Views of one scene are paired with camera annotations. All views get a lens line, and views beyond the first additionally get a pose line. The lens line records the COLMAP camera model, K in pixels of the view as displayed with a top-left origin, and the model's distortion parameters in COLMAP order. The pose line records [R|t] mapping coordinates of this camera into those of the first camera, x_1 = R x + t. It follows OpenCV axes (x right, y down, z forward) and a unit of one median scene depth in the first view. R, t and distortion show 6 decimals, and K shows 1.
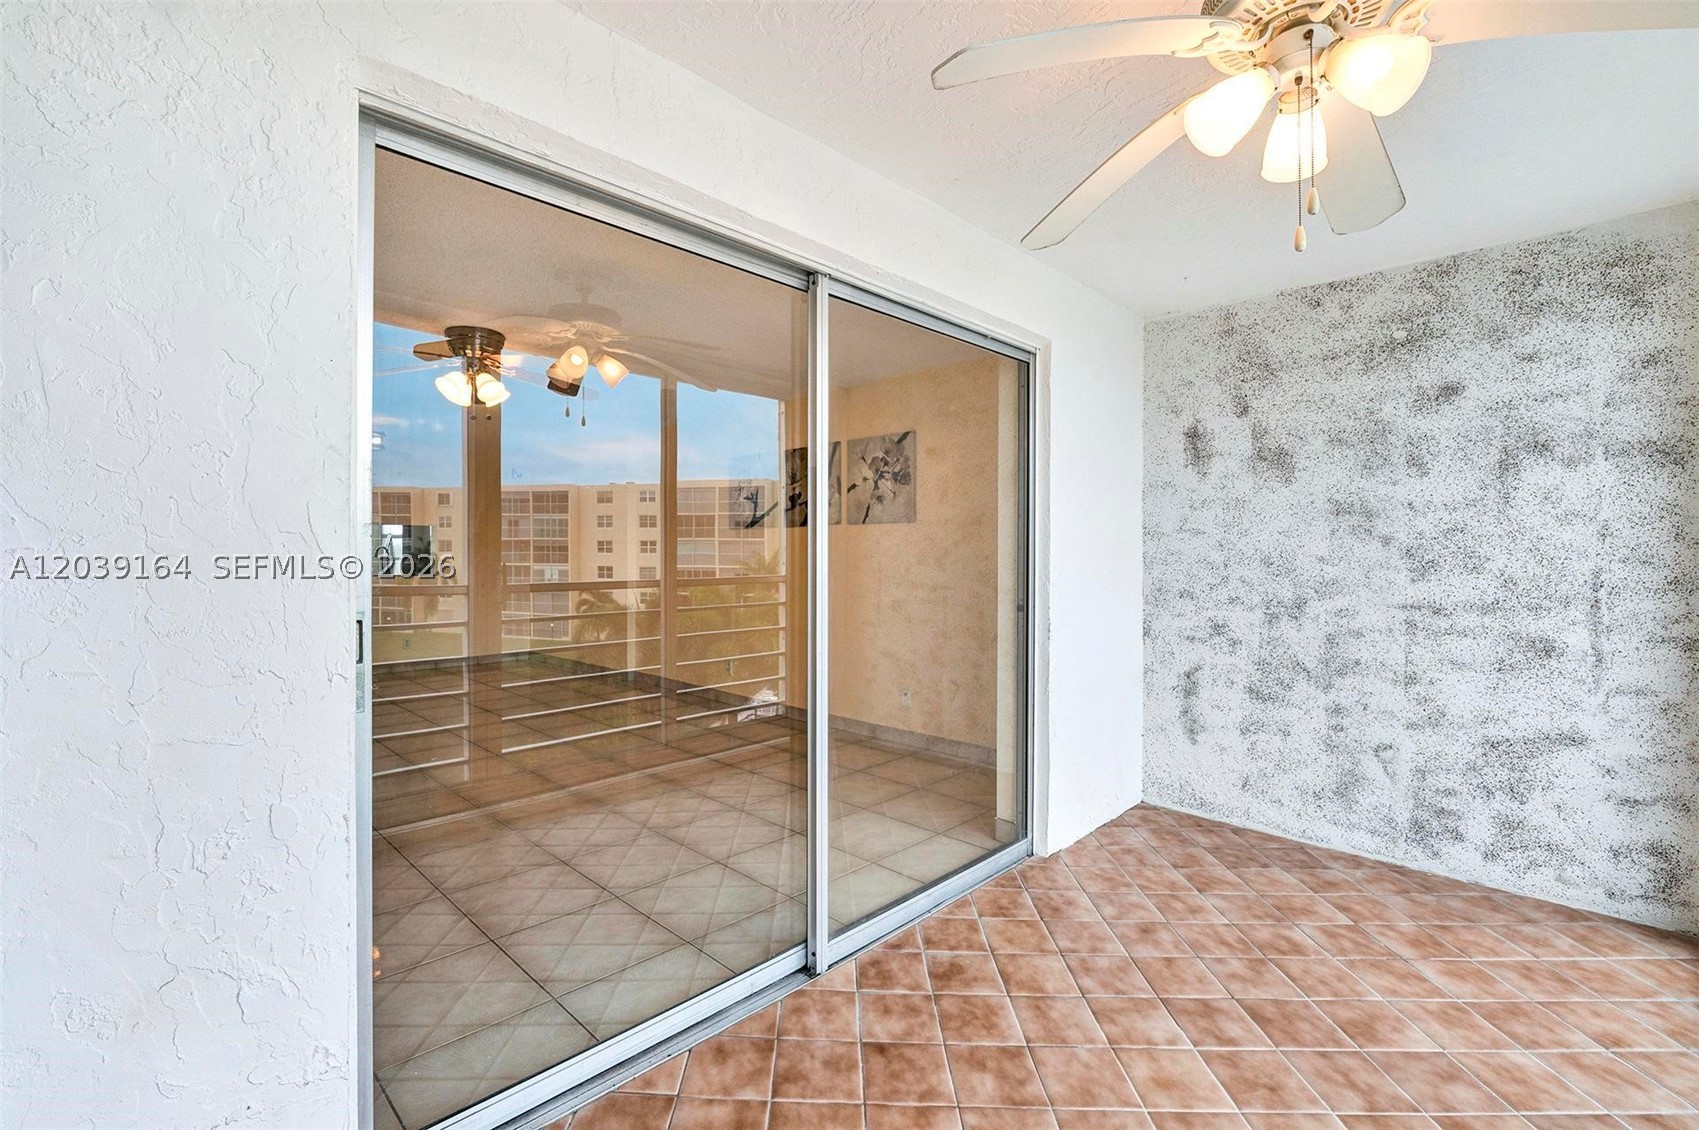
lens RADIAL K [[743.4, 0, 806.2], [0, 743.4, 532.9], [0, 0, 1]] dist [-0.009945, 0.000134]
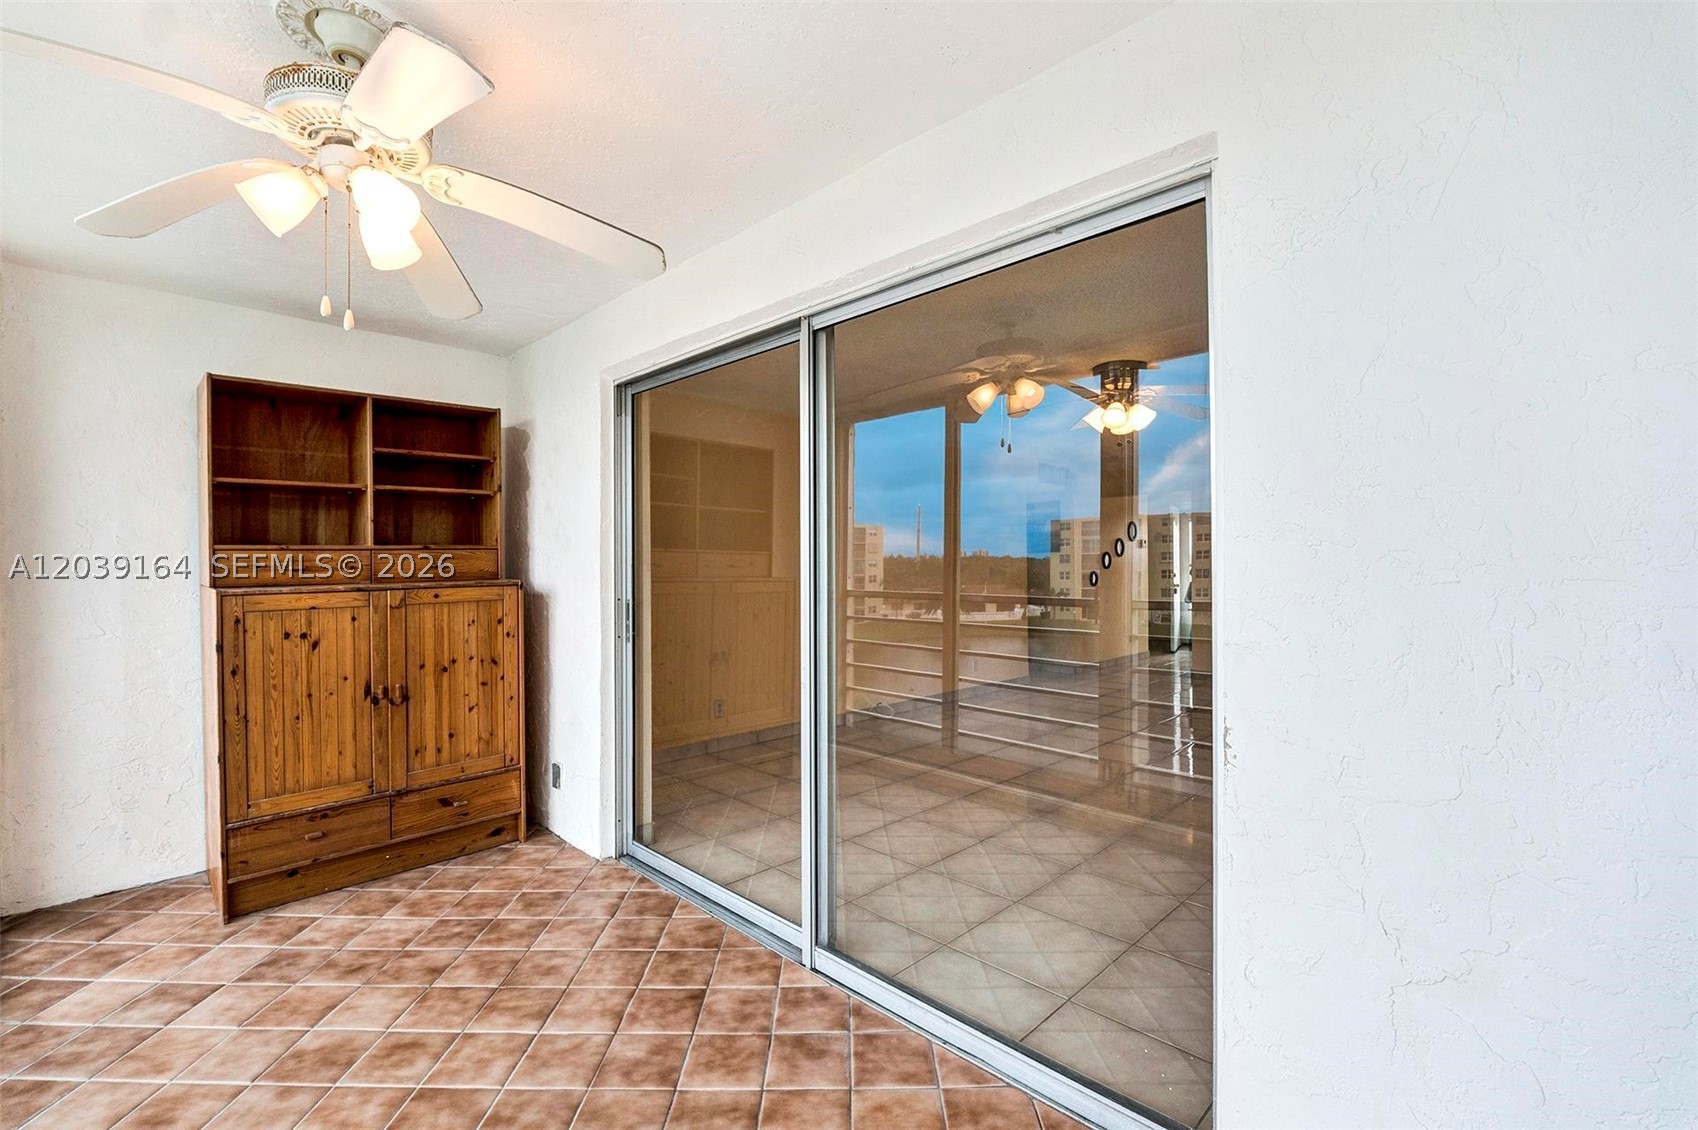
lens RADIAL K [[743.0, 0, 837.5], [0, 743.0, 547.7], [0, 0, 1]] dist [-0.009945, 0.000134]
pose [[0.034993, -0.014703, -0.999279, 1.006371], [0.022981, 0.999639, -0.013903, 0.005279], [0.999123, -0.022478, 0.035318, 0.937132]]
